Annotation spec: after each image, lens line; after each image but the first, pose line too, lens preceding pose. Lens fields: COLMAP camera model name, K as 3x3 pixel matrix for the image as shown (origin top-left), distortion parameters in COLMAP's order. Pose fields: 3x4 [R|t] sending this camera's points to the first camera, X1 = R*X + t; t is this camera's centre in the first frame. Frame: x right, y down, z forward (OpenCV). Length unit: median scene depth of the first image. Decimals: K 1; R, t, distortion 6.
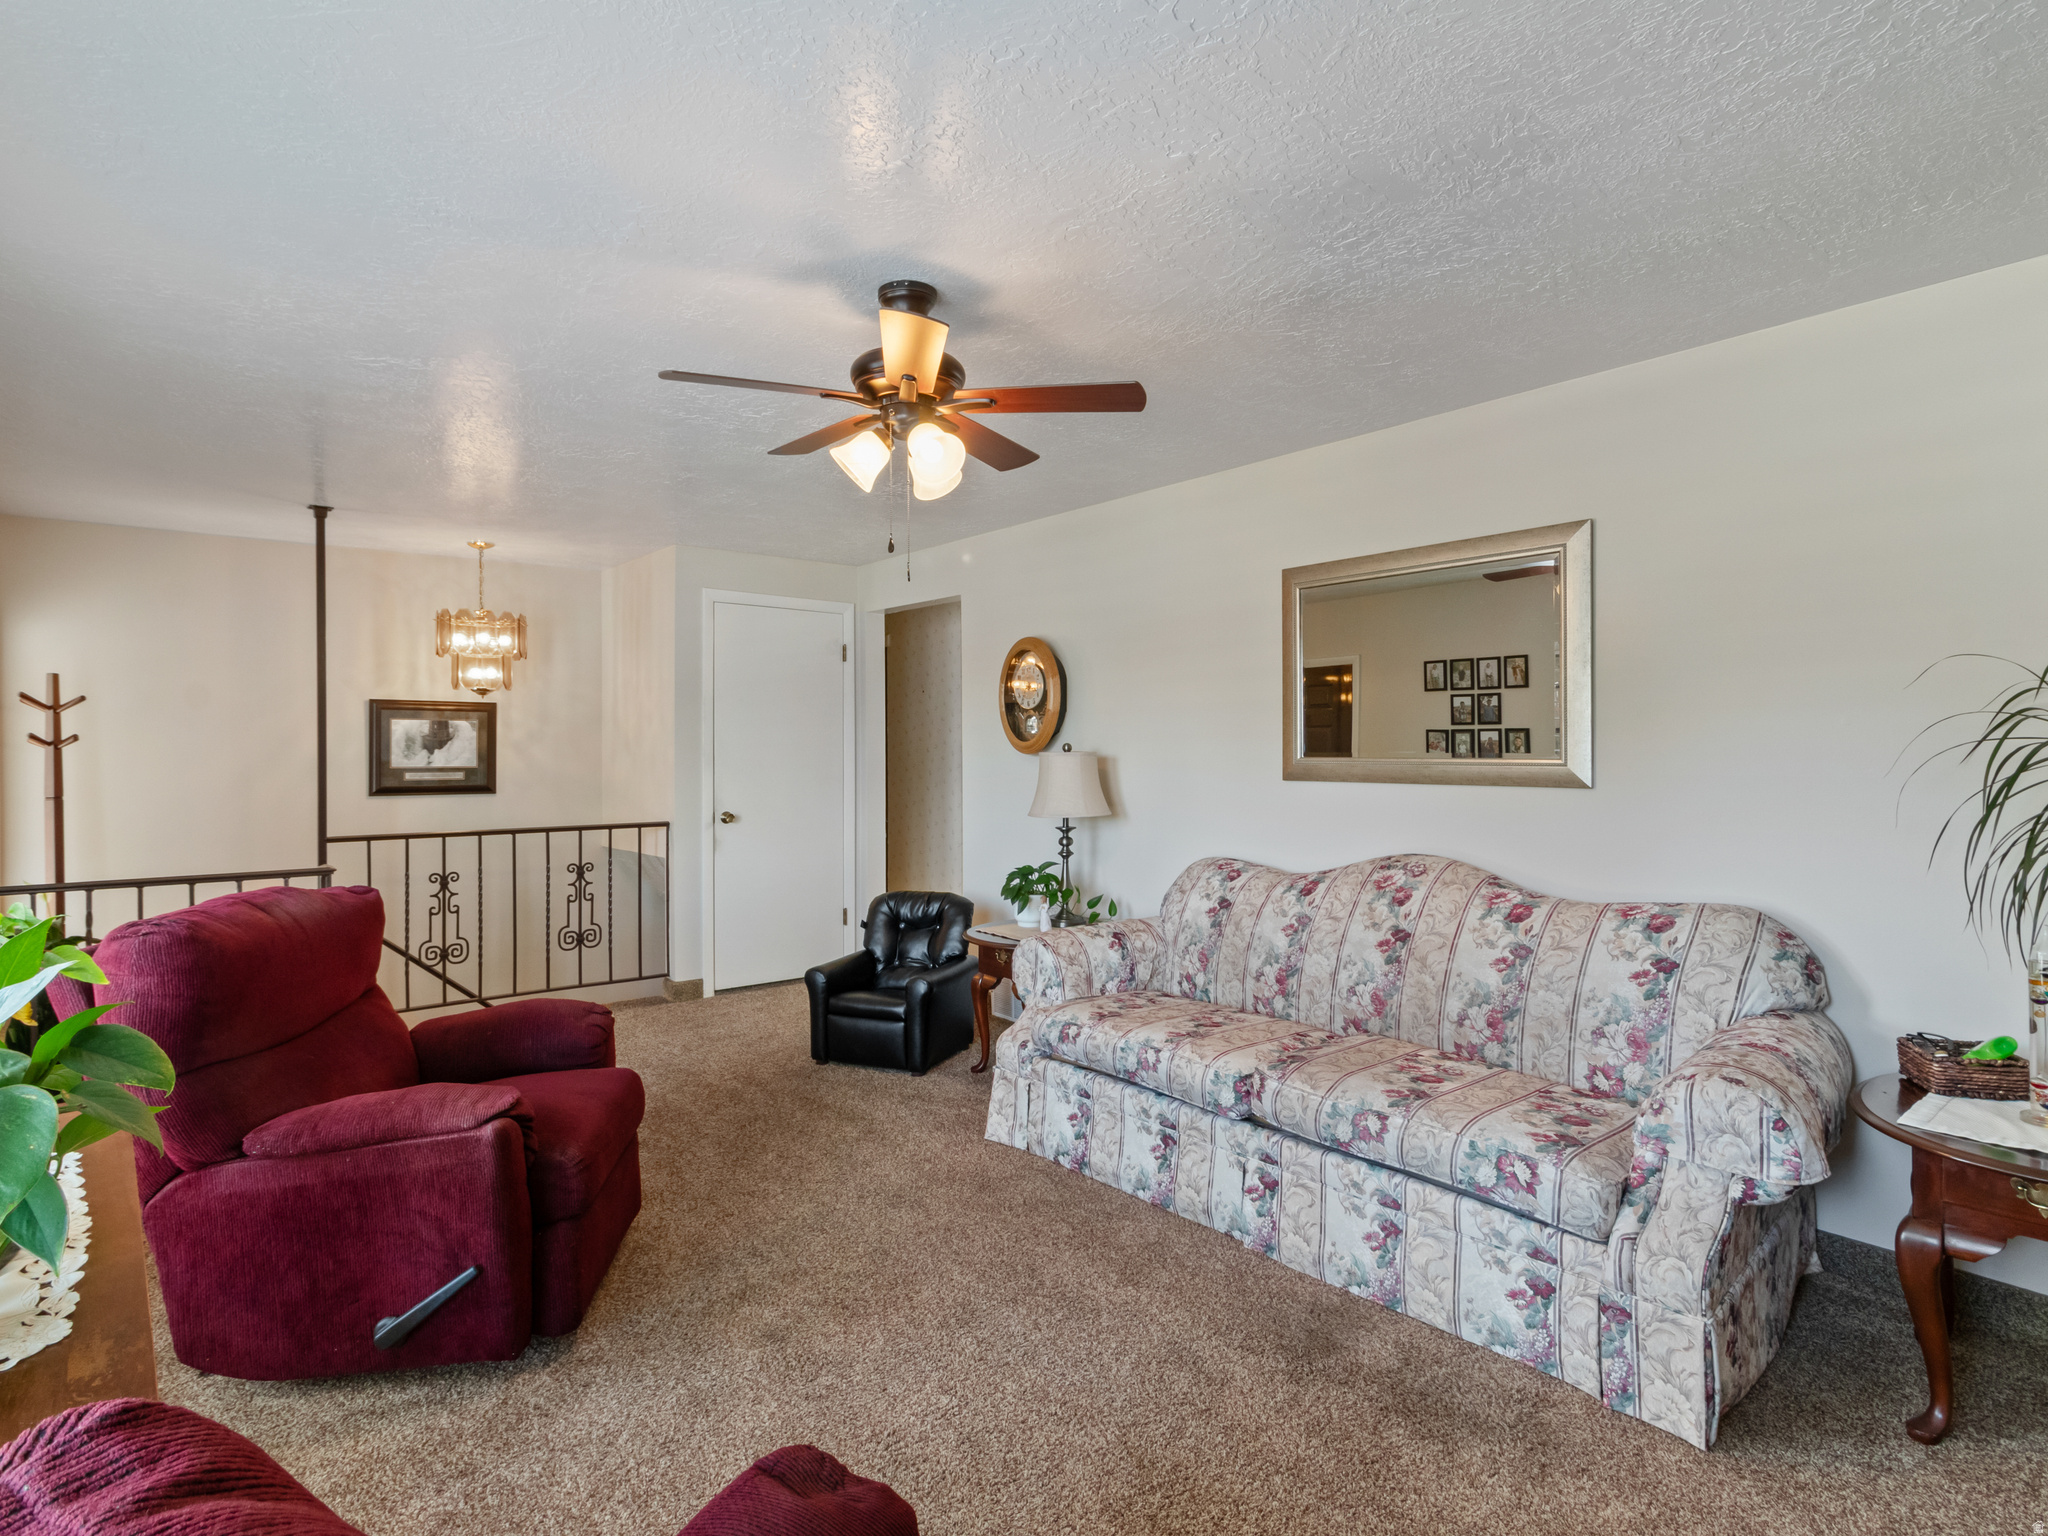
lens RADIAL K [[1094.1, 0, 1003.7], [0, 1094.1, 763.2], [0, 0, 1]] dist [0.007382, -0.000414]
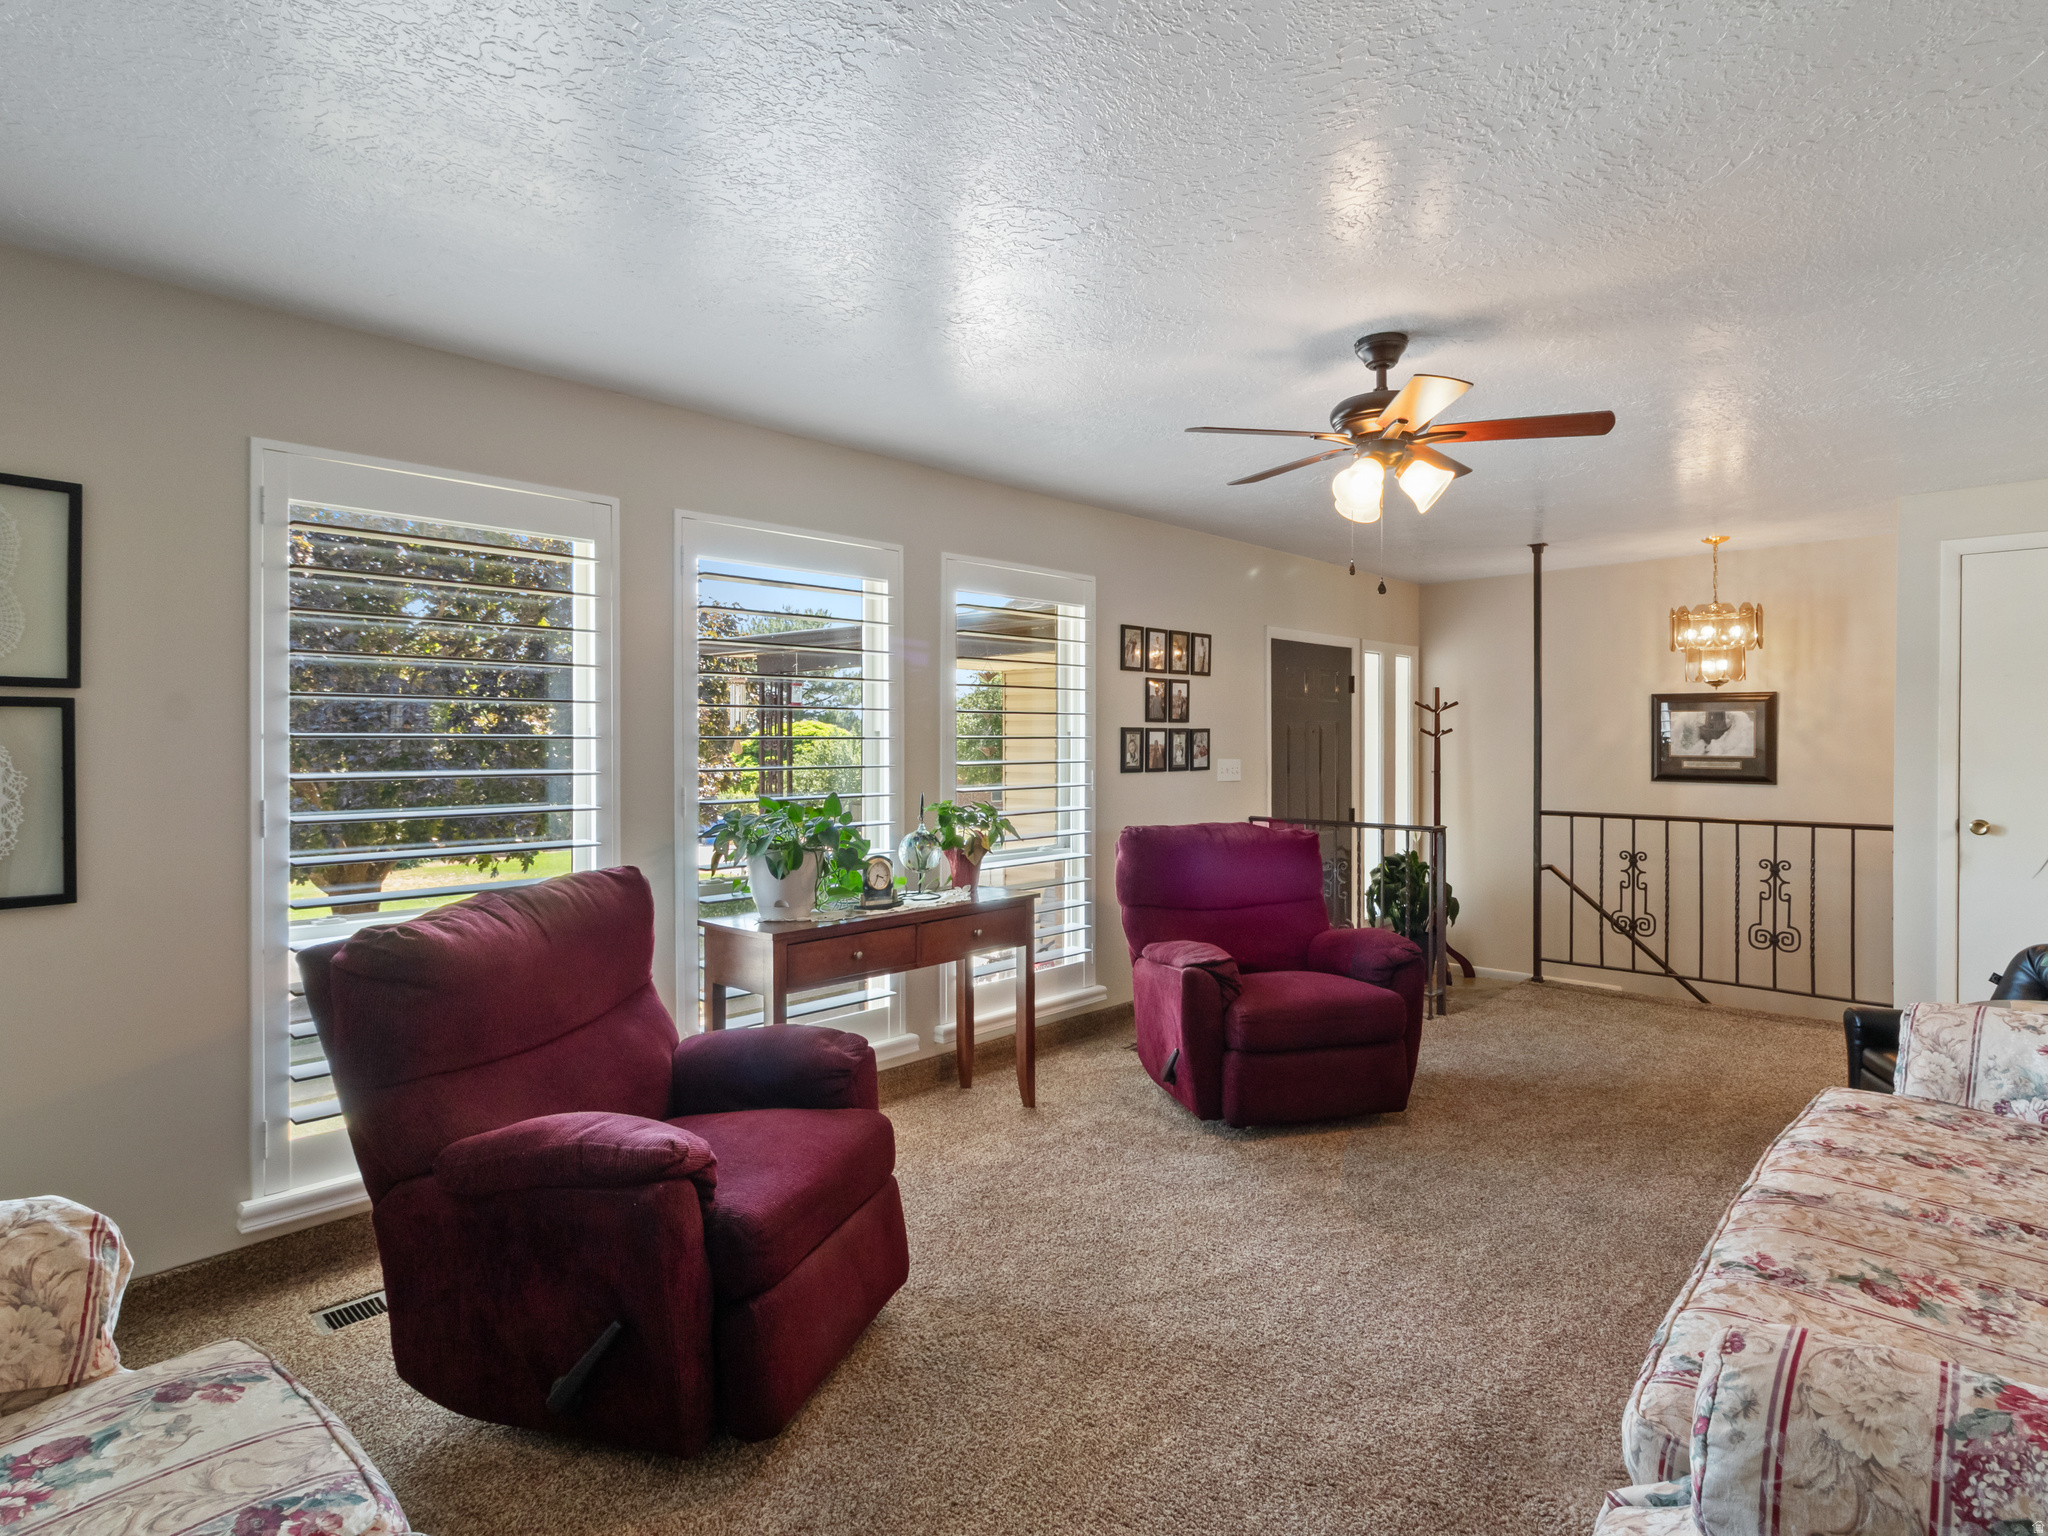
lens RADIAL K [[1094.1, 0, 1018.6], [0, 1094.1, 762.9], [0, 0, 1]] dist [0.007382, -0.000414]
pose [[0.124792, 0.025318, -0.991860, 0.460925], [-0.013850, 0.999621, 0.023773, -0.006029], [0.992086, 0.010771, 0.125095, 0.222362]]
